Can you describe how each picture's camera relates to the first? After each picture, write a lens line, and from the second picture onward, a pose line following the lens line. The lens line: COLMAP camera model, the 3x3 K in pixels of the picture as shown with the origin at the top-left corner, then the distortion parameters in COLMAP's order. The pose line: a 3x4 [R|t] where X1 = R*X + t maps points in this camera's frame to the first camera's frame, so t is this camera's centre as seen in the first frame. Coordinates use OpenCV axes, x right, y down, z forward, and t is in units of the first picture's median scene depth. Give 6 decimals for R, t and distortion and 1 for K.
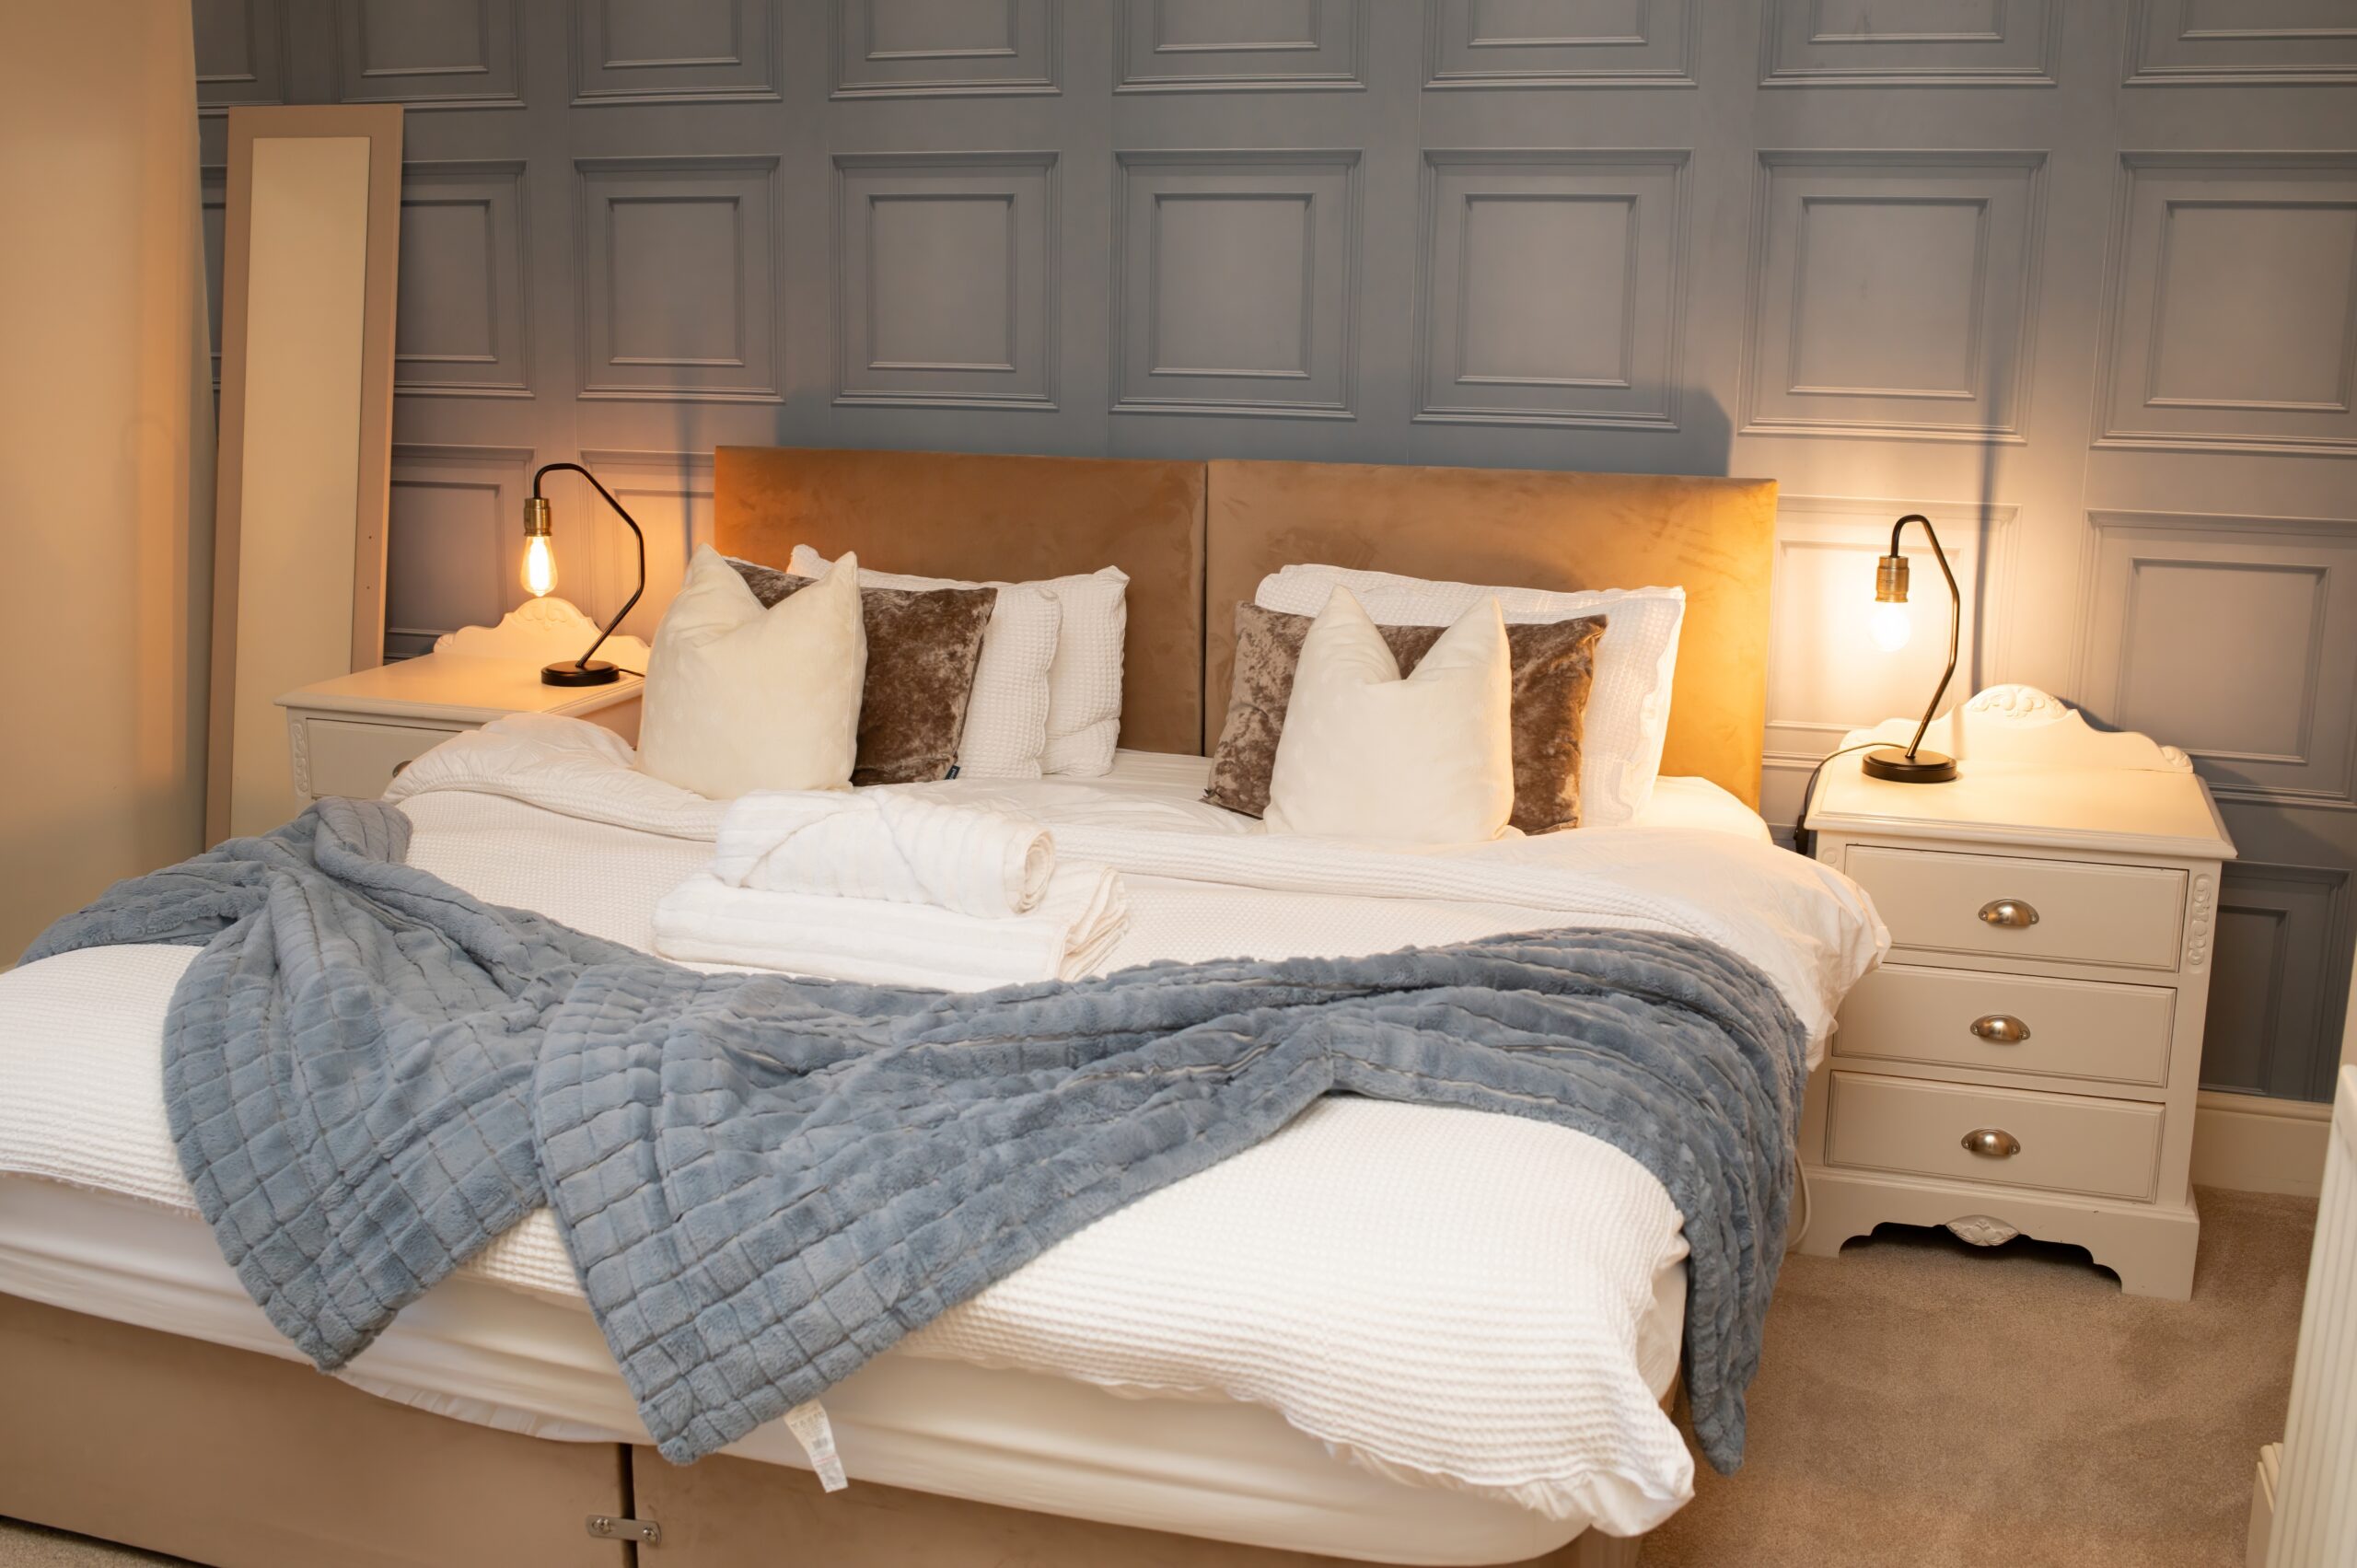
lens RADIAL K [[2429.8, 0, 1138.4], [0, 2429.8, 866.1], [0, 0, 1]] dist [-0.097750, 0.025764]
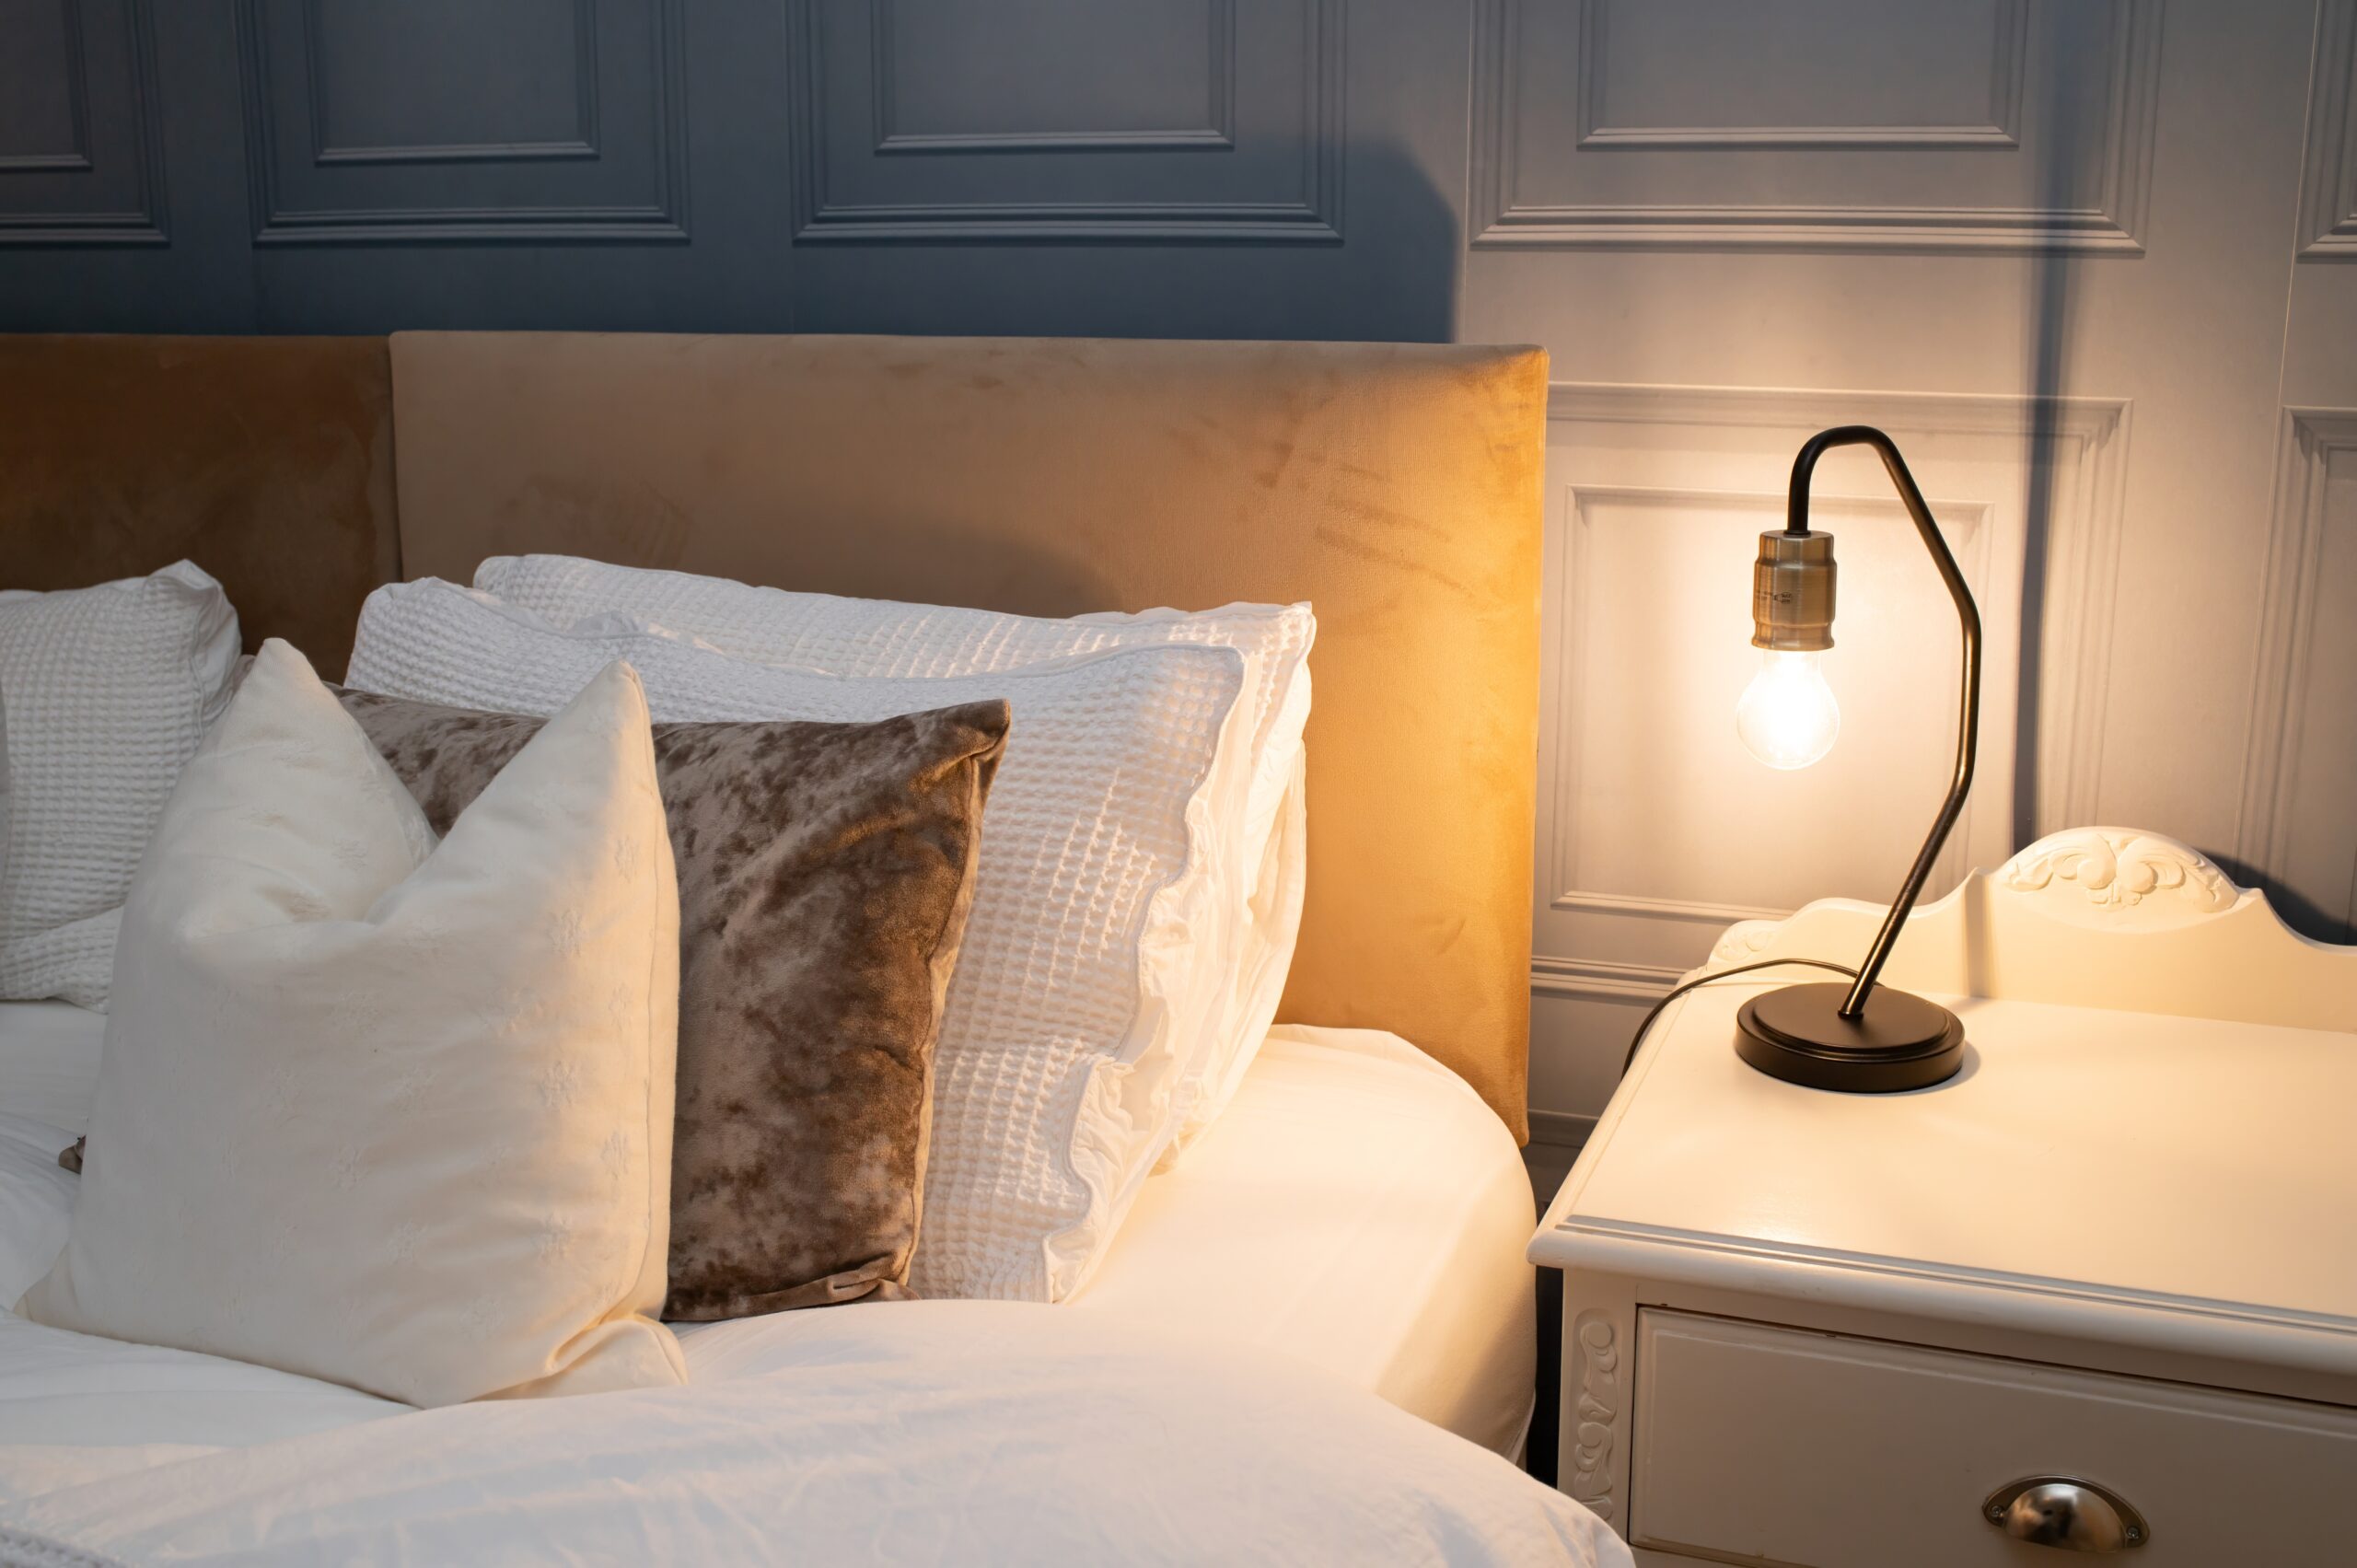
lens RADIAL K [[2450.3, 0, 1173.4], [0, 2450.3, 839.6], [0, 0, 1]] dist [-0.092332, 0.020086]
pose [[0.998967, -0.002552, -0.045365, 0.220220], [0.003535, 0.999761, 0.021588, -0.083663], [0.045299, -0.021726, 0.998737, 0.569438]]
